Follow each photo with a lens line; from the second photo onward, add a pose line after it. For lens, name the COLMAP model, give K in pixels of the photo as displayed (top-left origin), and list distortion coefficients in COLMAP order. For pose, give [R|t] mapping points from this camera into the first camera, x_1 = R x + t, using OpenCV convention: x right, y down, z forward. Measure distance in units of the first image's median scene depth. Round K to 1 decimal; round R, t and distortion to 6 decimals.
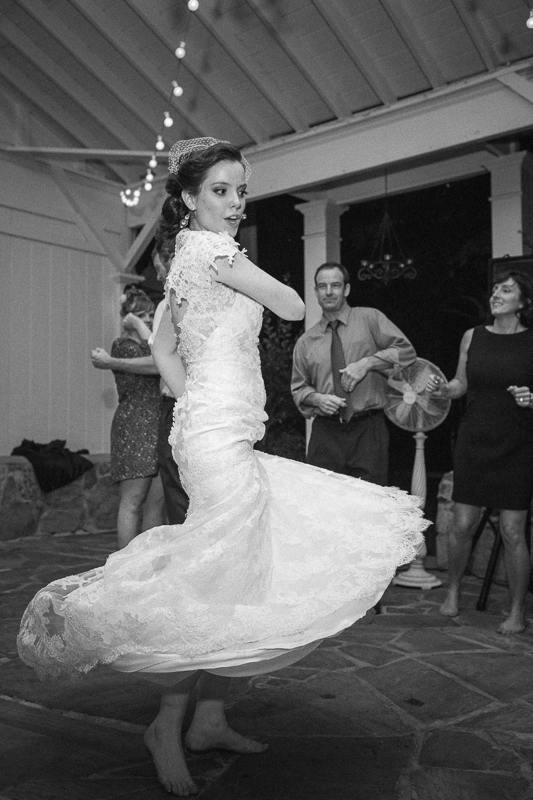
lens RADIAL K [[776.6, 0, 267.8], [0, 776.6, 398.8], [0, 0, 1]] dist [0.010952, 0.000000]
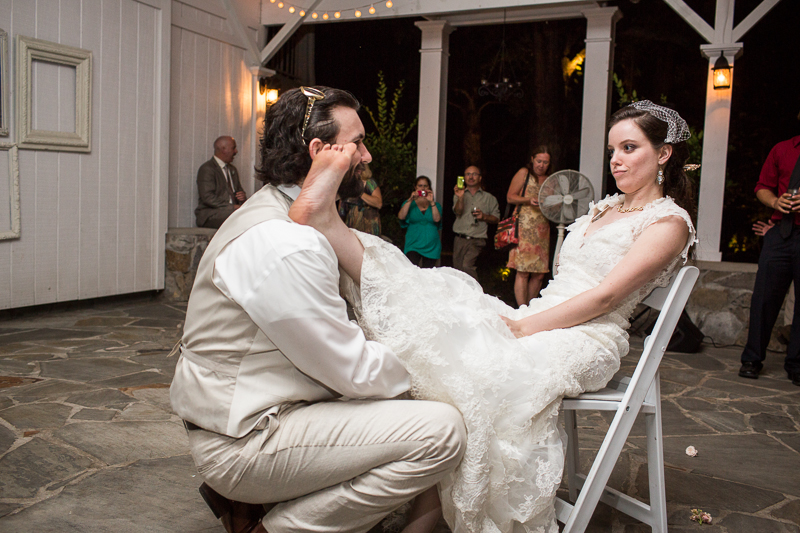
lens RADIAL K [[776.6, 0, 401.8], [0, 776.6, 264.8], [0, 0, 1]] dist [0.010952, 0.000000]
pose [[0.966934, 0.022709, 0.254014, -0.276179], [-0.053047, 0.992152, 0.113228, -0.016926], [-0.249449, -0.122959, 0.960550, -0.169900]]
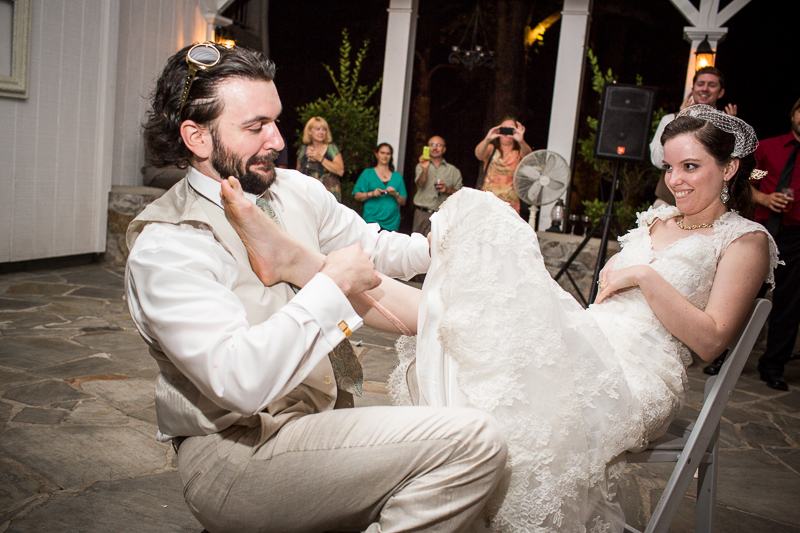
lens RADIAL K [[776.6, 0, 403.0], [0, 776.6, 265.0], [0, 0, 1]] dist [0.010952, 0.000000]
pose [[0.939627, 0.052281, 0.338184, -0.295673], [-0.111725, 0.980974, 0.158769, -0.027560], [-0.323449, -0.186968, 0.927590, -0.114359]]
